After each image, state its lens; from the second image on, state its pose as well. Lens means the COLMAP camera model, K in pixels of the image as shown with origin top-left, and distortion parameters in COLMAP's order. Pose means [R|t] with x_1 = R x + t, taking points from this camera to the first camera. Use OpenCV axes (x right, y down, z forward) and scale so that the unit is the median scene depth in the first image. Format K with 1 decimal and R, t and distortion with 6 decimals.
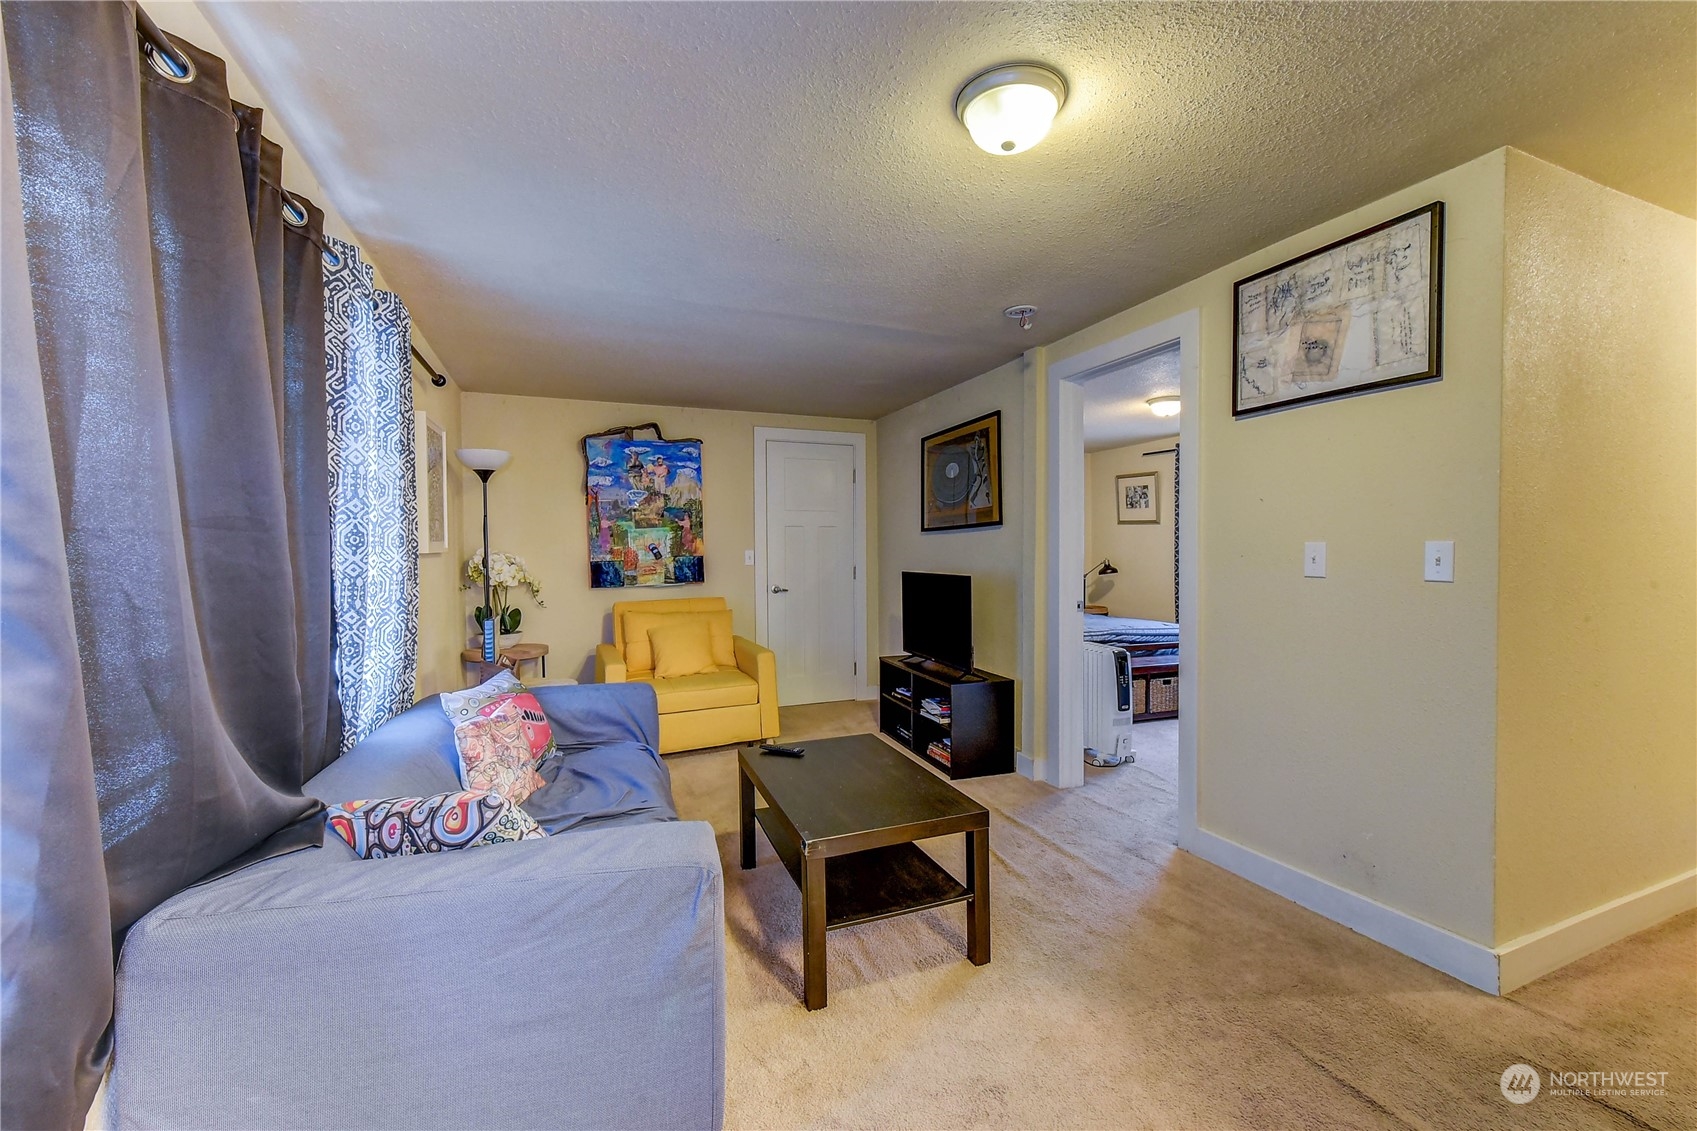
lens RADIAL K [[691.0, 0, 851.8], [0, 691.0, 570.3], [0, 0, 1]] dist [-0.001947, -0.000047]
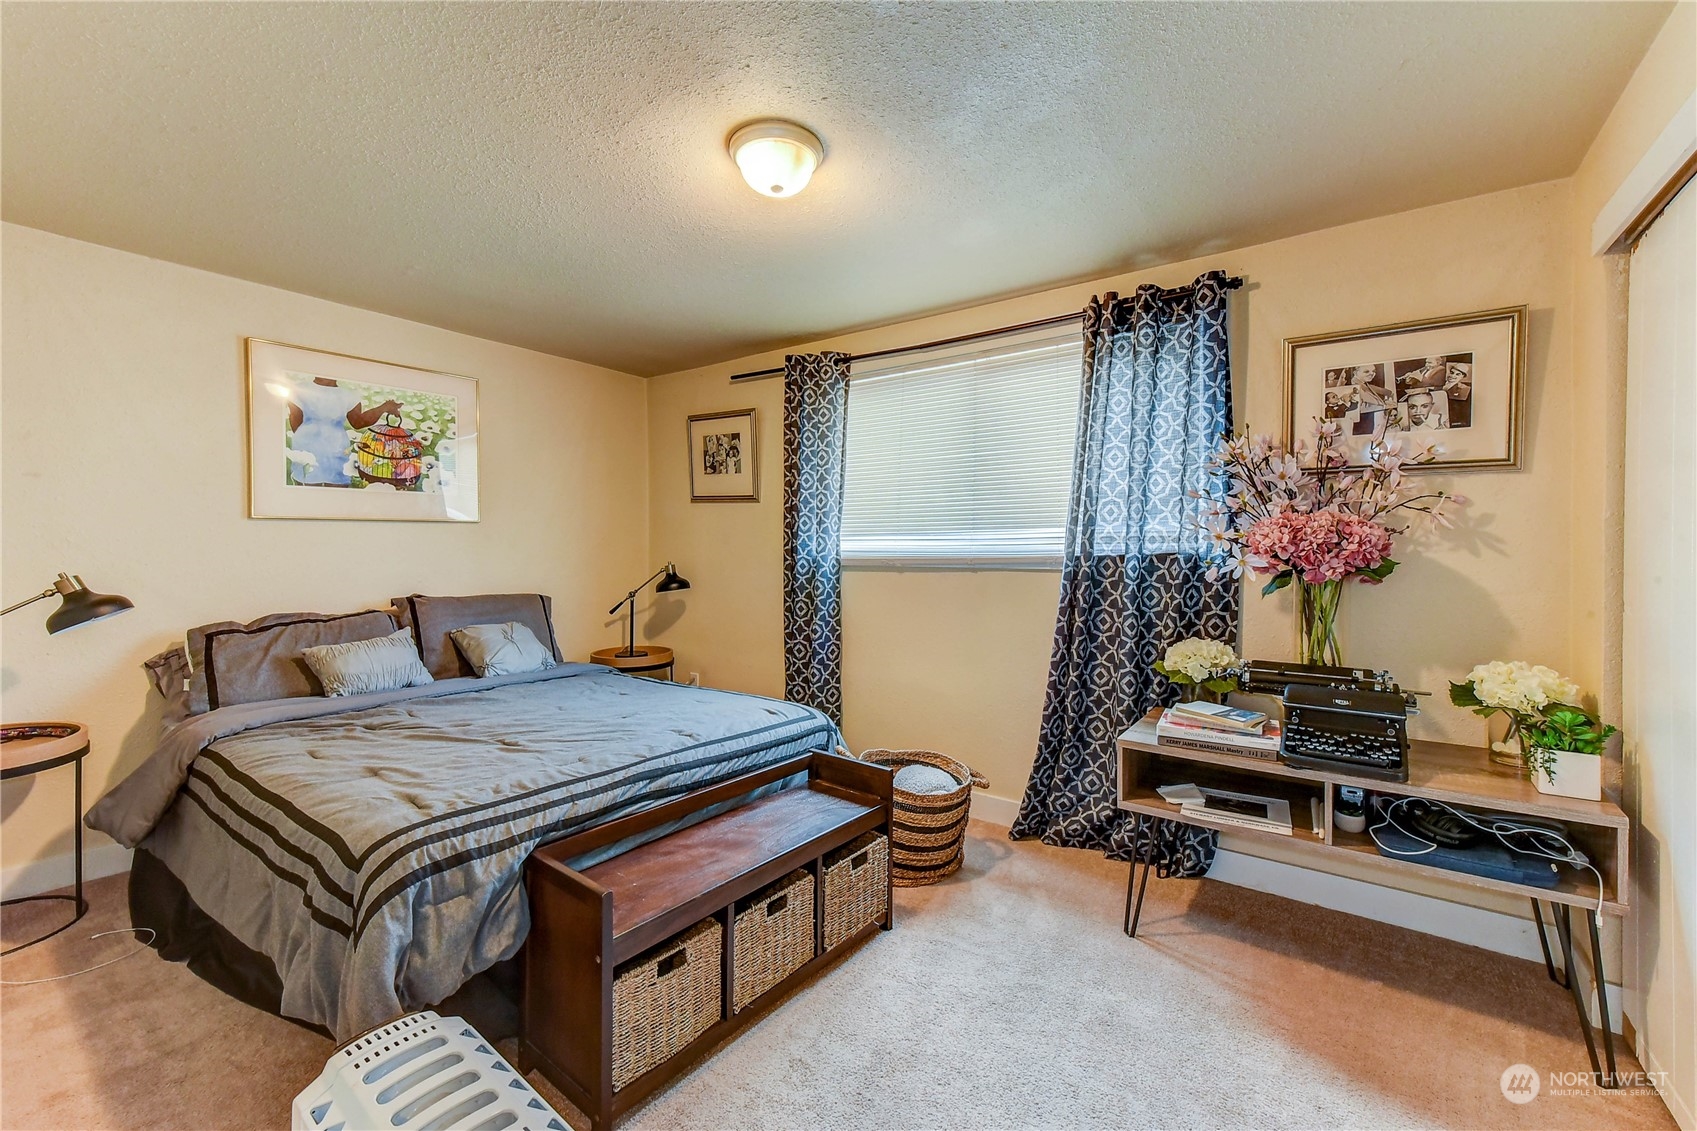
lens RADIAL K [[691.0, 0, 850.8], [0, 691.0, 563.3], [0, 0, 1]] dist [-0.001947, -0.000047]
pose [[0.852308, 0.002065, 0.523035, 0.210128], [0.001530, 0.999978, -0.006442, -0.013038], [-0.523037, 0.006291, 0.852287, 0.470185]]
